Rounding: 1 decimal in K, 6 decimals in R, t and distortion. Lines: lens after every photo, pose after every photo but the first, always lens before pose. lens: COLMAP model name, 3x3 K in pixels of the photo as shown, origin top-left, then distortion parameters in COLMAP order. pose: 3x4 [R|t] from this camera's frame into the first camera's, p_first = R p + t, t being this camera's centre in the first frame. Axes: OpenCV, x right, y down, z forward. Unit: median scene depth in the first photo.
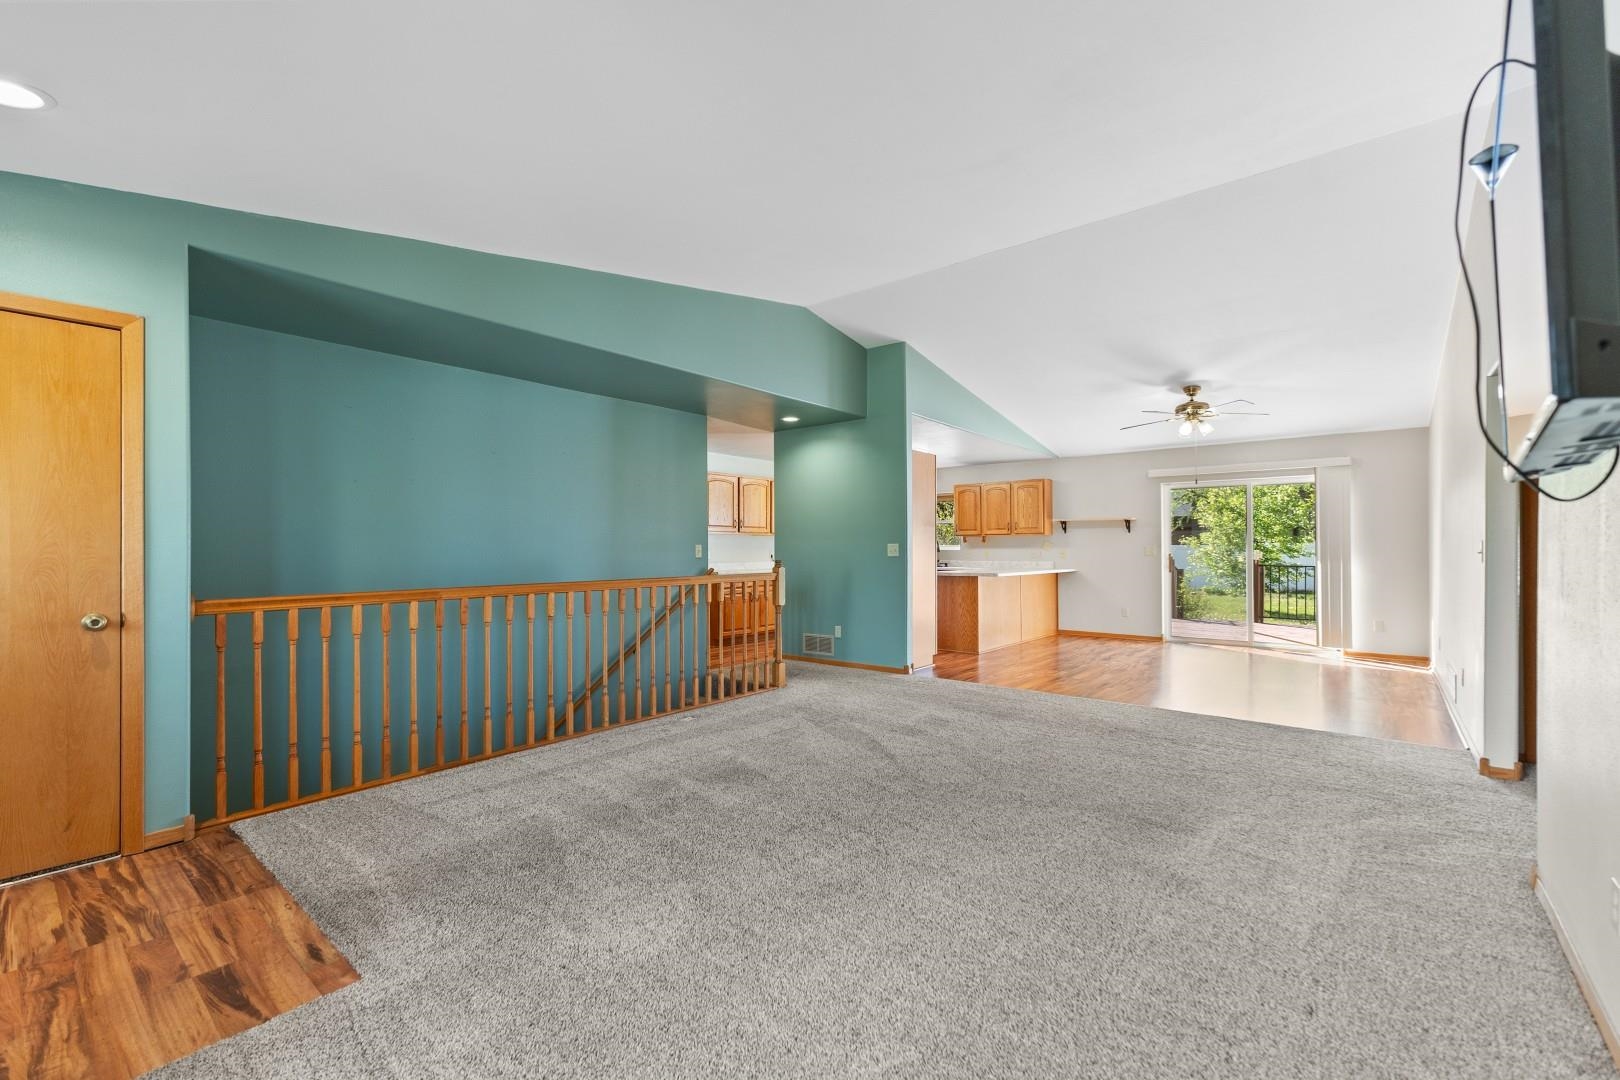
lens RADIAL K [[692.2, 0, 814.6], [0, 692.2, 545.2], [0, 0, 1]] dist [0.009697, 0.000285]
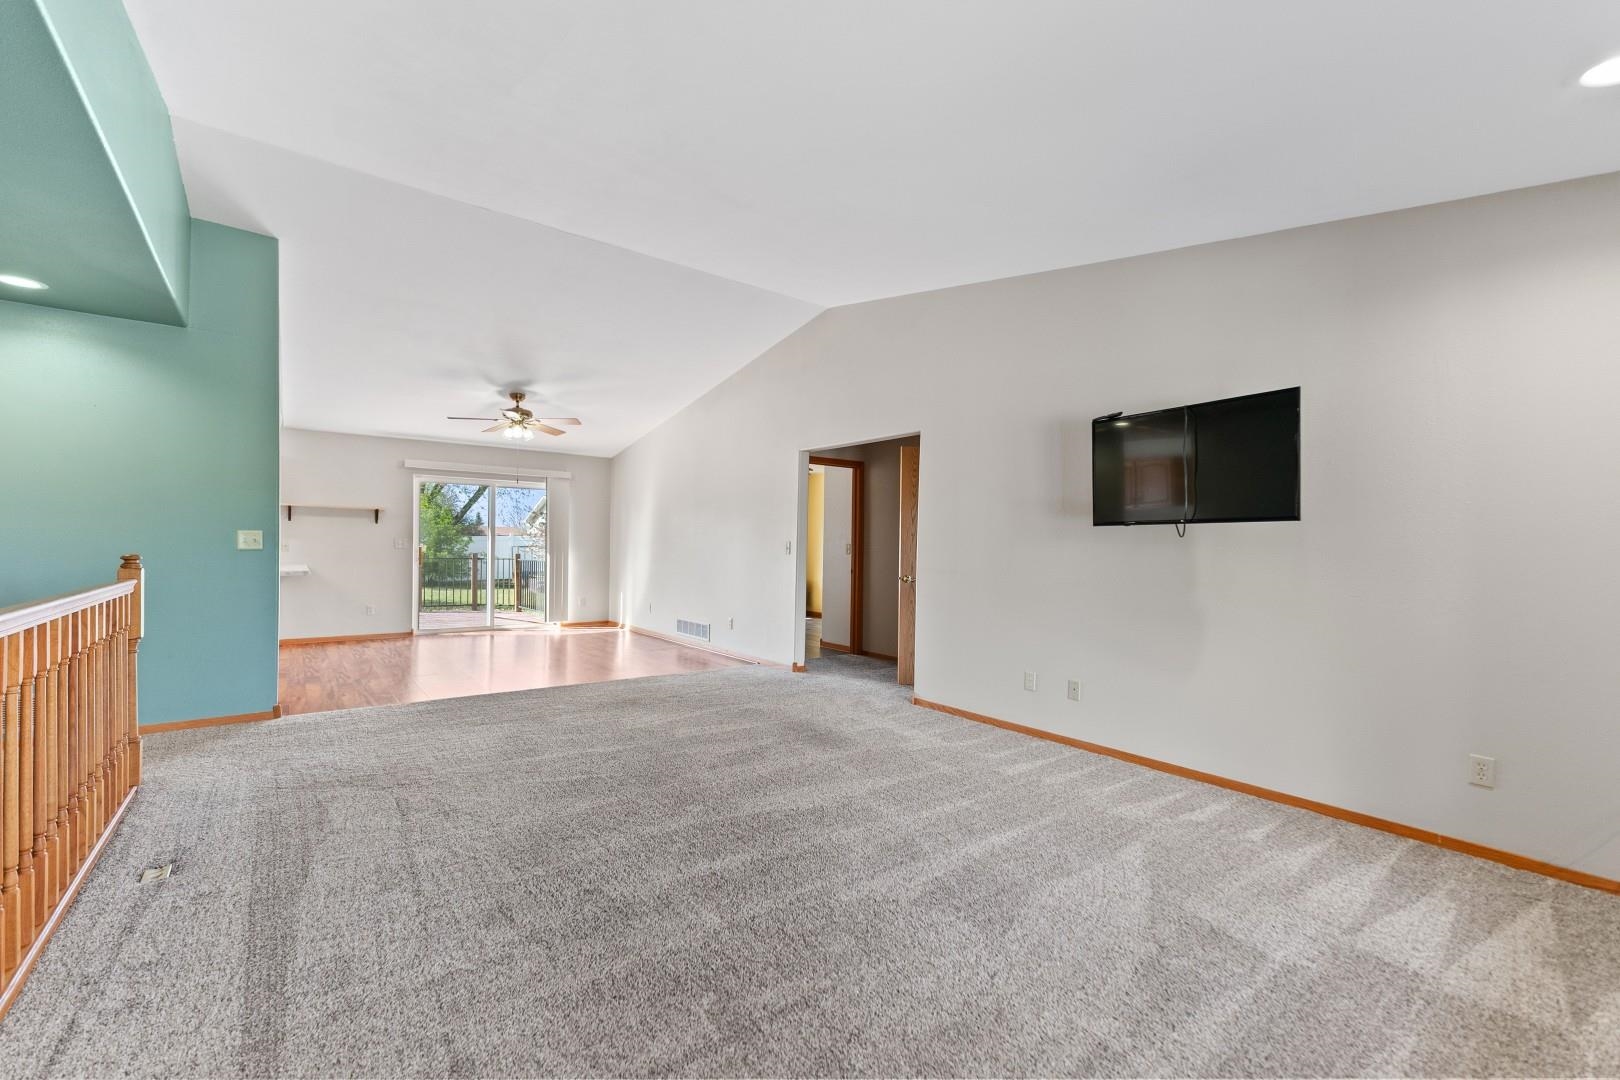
lens RADIAL K [[679.4, 0, 806.0], [0, 679.4, 555.8], [0, 0, 1]] dist [0.002194, 0.000227]
pose [[0.236083, -0.007658, 0.971703, -0.351273], [-0.016394, 0.999795, 0.011862, 0.005348], [-0.971595, -0.018731, 0.235909, 0.277278]]
